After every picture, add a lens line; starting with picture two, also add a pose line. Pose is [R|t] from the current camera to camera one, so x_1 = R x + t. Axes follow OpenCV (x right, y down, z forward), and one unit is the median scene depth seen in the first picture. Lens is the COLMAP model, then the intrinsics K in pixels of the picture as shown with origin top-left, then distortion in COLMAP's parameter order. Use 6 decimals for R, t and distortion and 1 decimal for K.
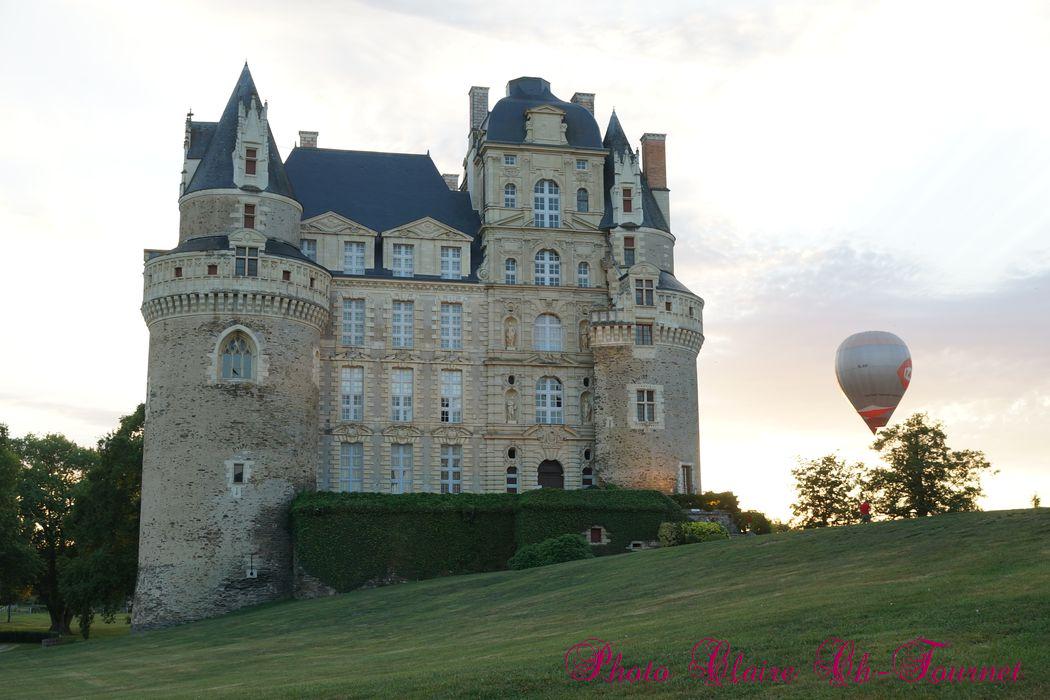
lens RADIAL K [[1314.2, 0, 520.1], [0, 1314.2, 351.6], [0, 0, 1]] dist [-0.007170, -0.016038]
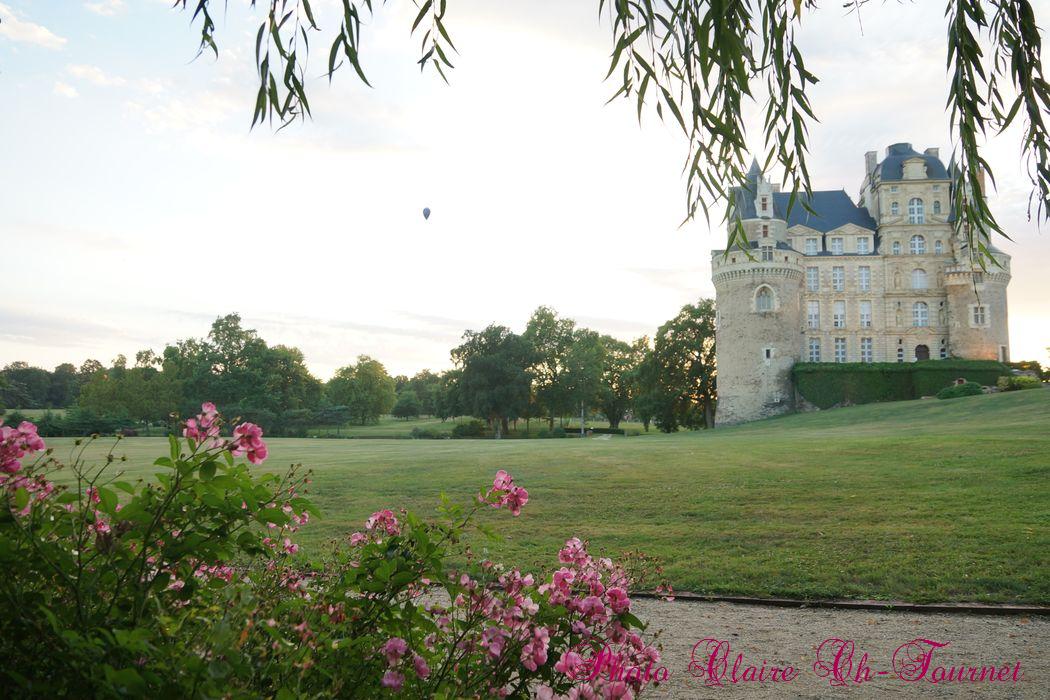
lens RADIAL K [[716.3, 0, 525.0], [0, 716.3, 350.0], [0, 0, 1]] dist [-0.005184, 0.006855]
pose [[0.932965, -0.013793, -0.359704, -0.143201], [0.046348, 0.995551, 0.082036, -0.023852], [0.356972, -0.093209, 0.929453, -0.193992]]
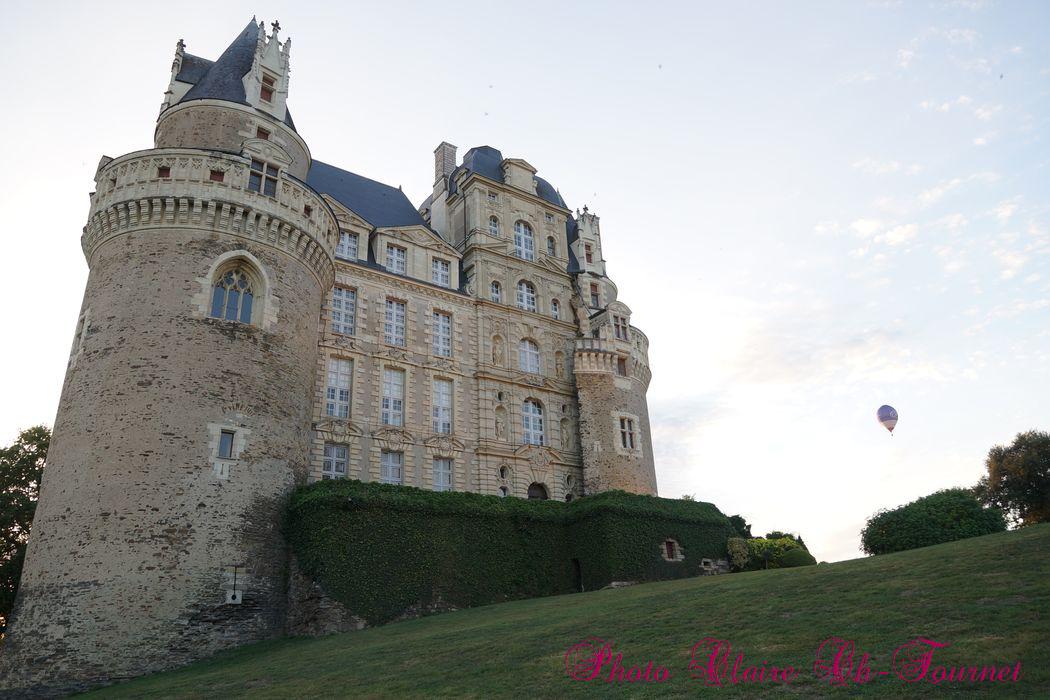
lens RADIAL K [[717.6, 0, 522.8], [0, 717.6, 351.0], [0, 0, 1]] dist [-0.007727, 0.006360]
pose [[0.919506, 0.126928, 0.372020, -0.189428], [-0.040120, 0.971793, -0.232398, 0.109702], [-0.391024, 0.198766, 0.898661, 0.518471]]
